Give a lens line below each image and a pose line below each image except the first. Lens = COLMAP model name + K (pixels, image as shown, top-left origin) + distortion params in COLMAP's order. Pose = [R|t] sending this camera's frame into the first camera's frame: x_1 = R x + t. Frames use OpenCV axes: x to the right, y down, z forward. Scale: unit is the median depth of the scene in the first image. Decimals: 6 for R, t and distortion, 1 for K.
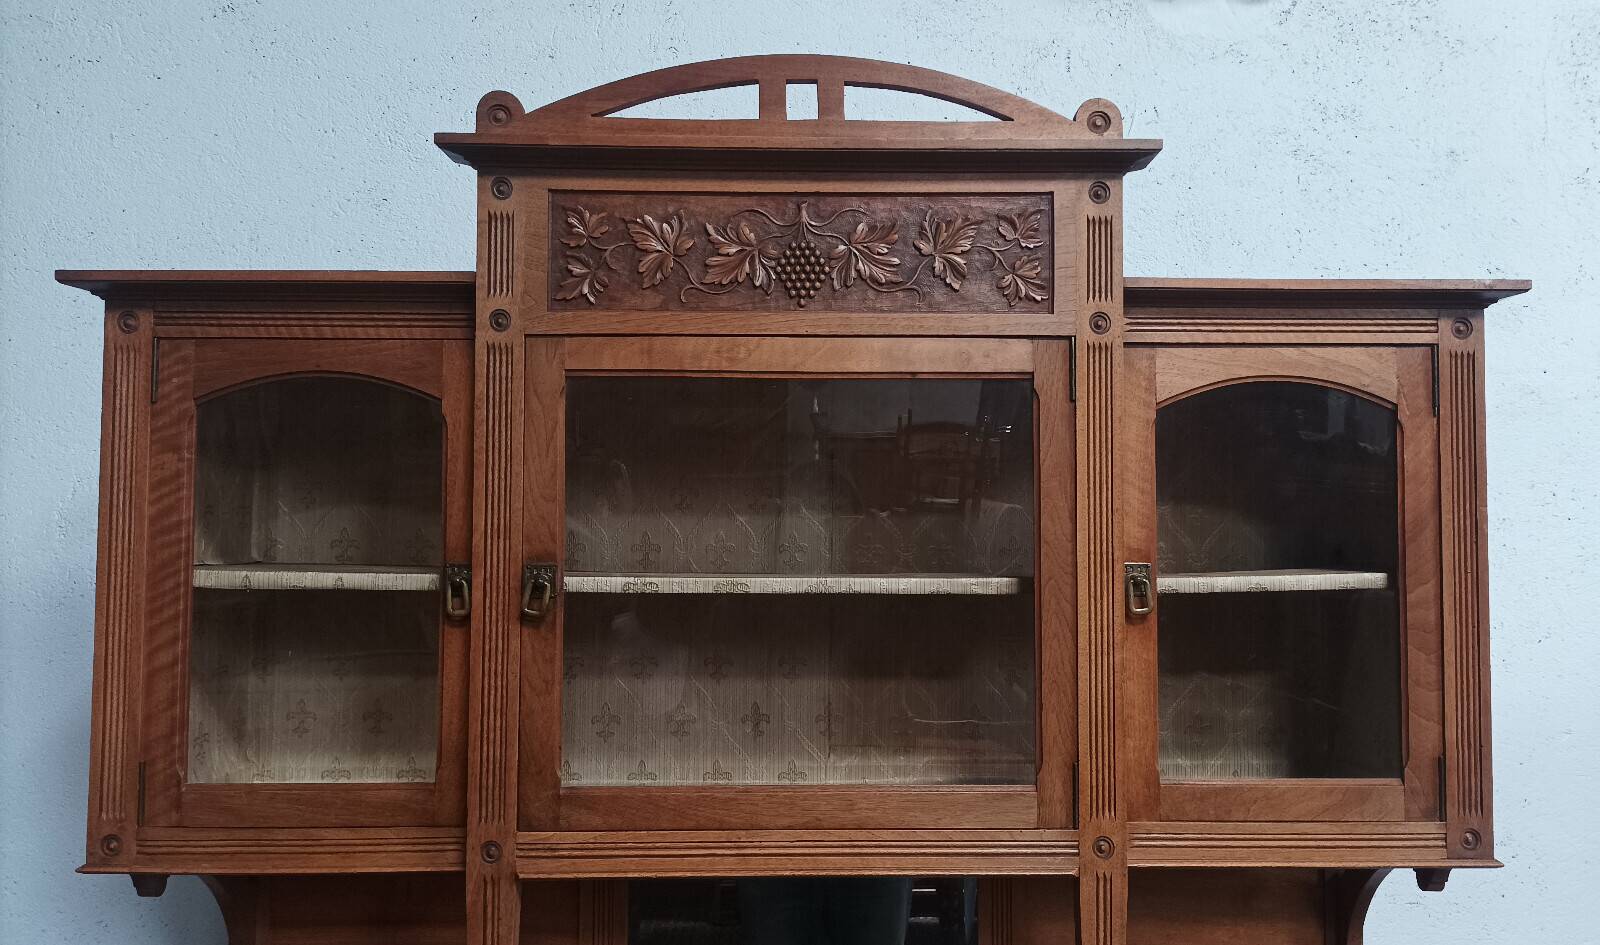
lens RADIAL K [[1243.8, 0, 839.7], [0, 1243.8, 469.4], [0, 0, 1]] dist [0.035854, -0.008932]
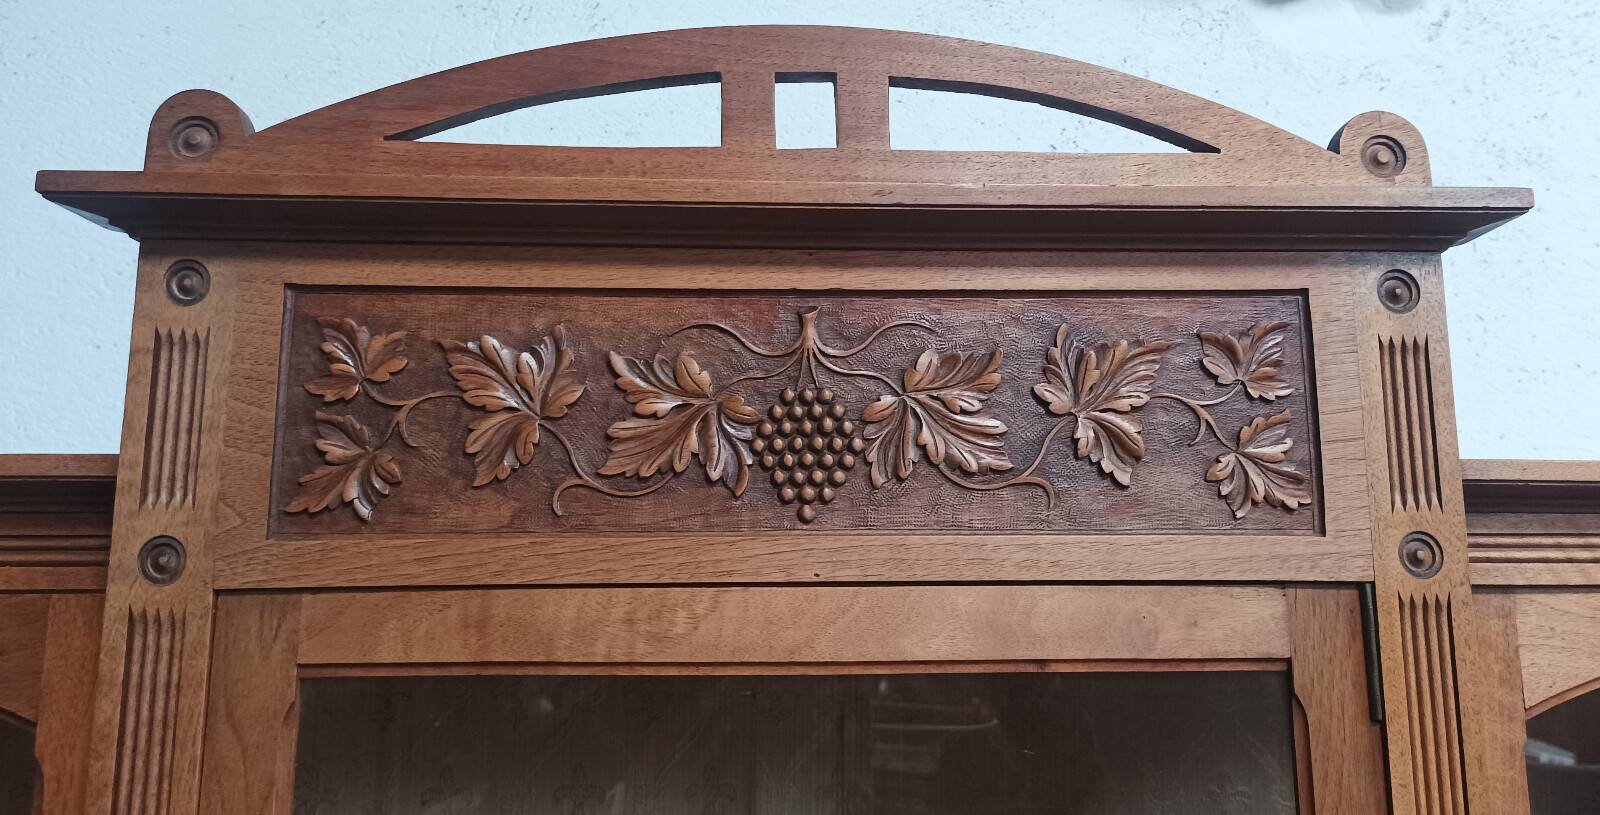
lens RADIAL K [[1267.9, 0, 833.4], [0, 1267.9, 333.3], [0, 0, 1]] dist [0.009037, 0.002133]
pose [[0.999556, -0.000041, 0.029780, -0.034695], [0.004384, 0.989306, -0.145790, -0.131374], [-0.029455, 0.145855, 0.988867, 0.503602]]
